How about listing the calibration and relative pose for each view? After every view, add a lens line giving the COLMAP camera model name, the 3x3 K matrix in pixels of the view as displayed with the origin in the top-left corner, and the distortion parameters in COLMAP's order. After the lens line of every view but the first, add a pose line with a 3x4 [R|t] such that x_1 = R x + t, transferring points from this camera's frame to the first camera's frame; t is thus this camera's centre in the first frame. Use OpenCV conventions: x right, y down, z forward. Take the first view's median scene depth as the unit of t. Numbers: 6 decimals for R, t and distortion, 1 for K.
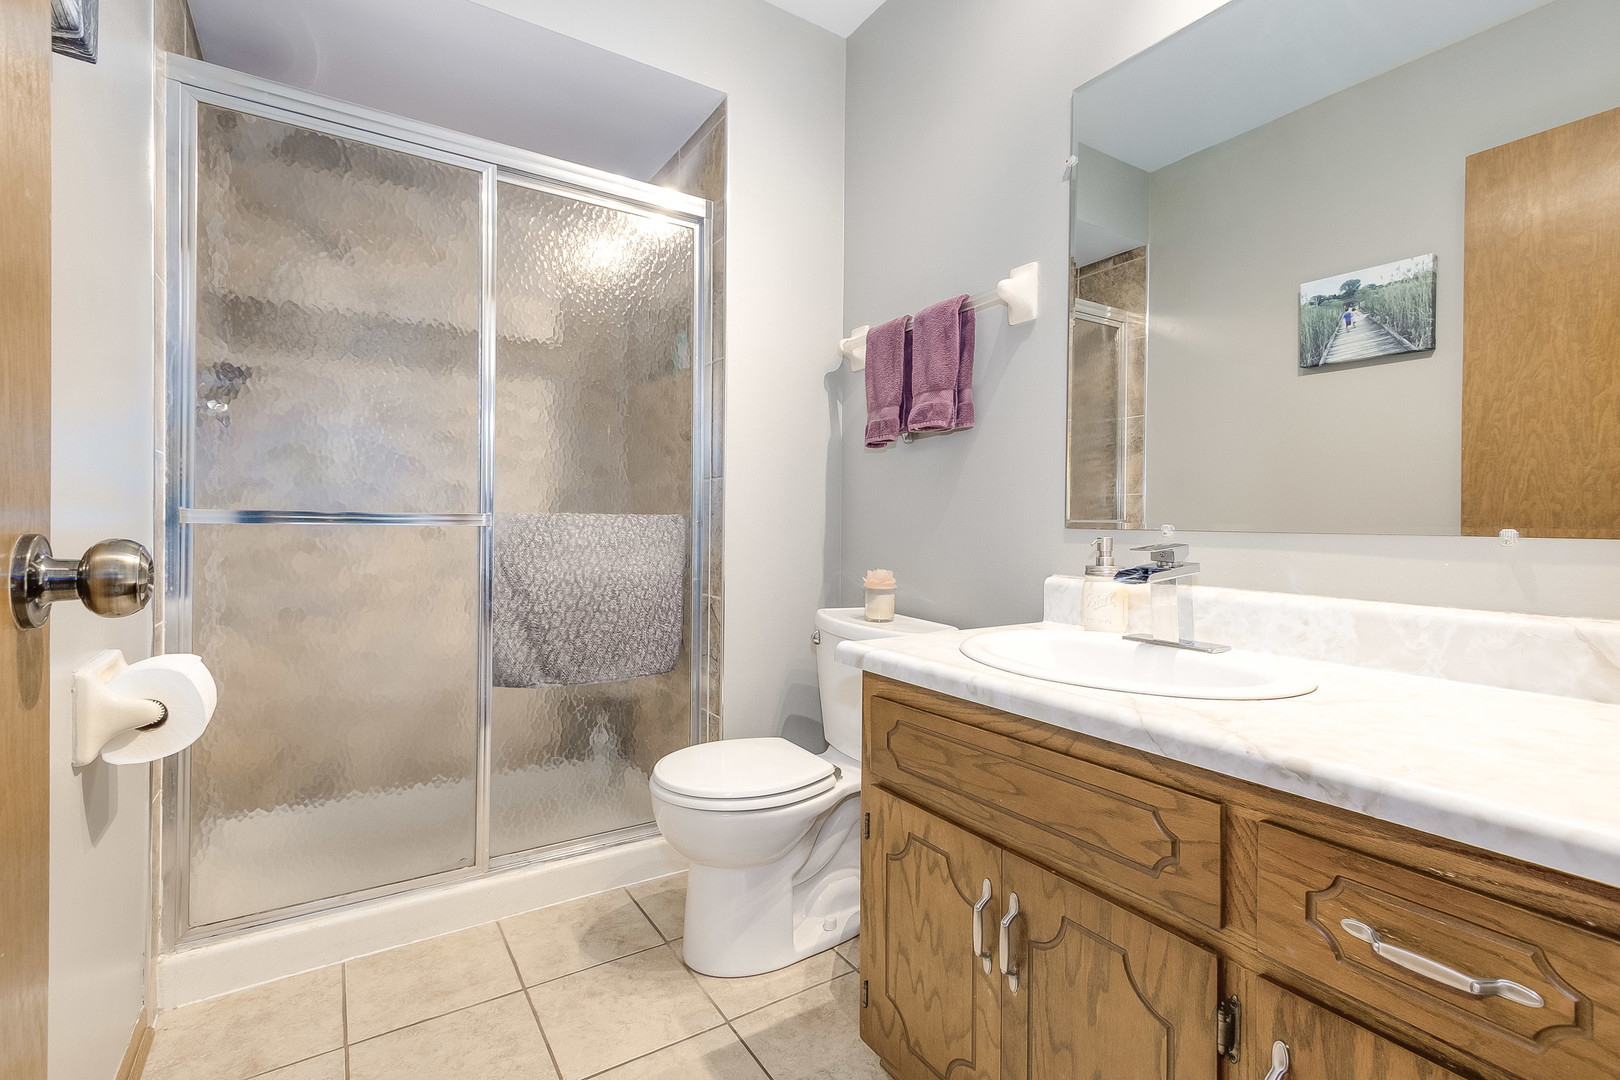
lens RADIAL K [[738.2, 0, 808.5], [0, 738.2, 531.4], [0, 0, 1]] dist [0.002652, 0.000365]
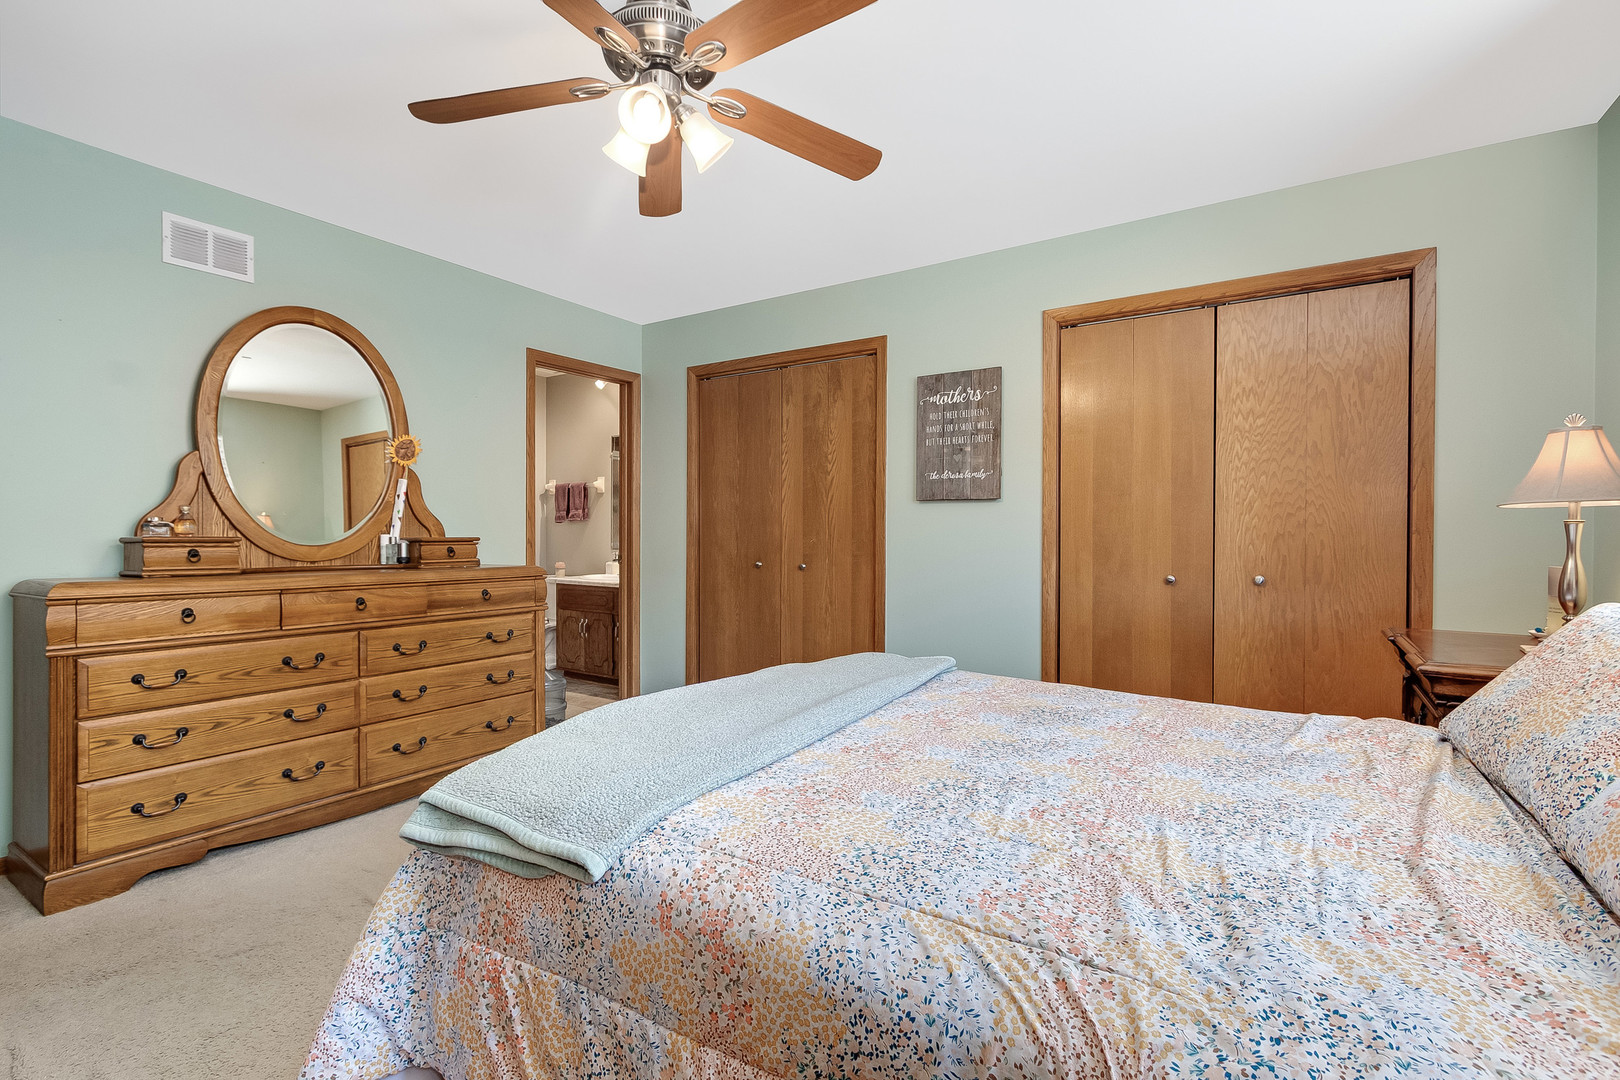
lens RADIAL K [[738.2, 0, 808.5], [0, 738.2, 531.4], [0, 0, 1]] dist [0.002652, 0.000365]
pose [[0.913910, -0.006004, 0.405873, -0.230609], [0.007879, 0.999965, -0.002949, -0.068038], [-0.405841, 0.005893, 0.913925, -2.502701]]
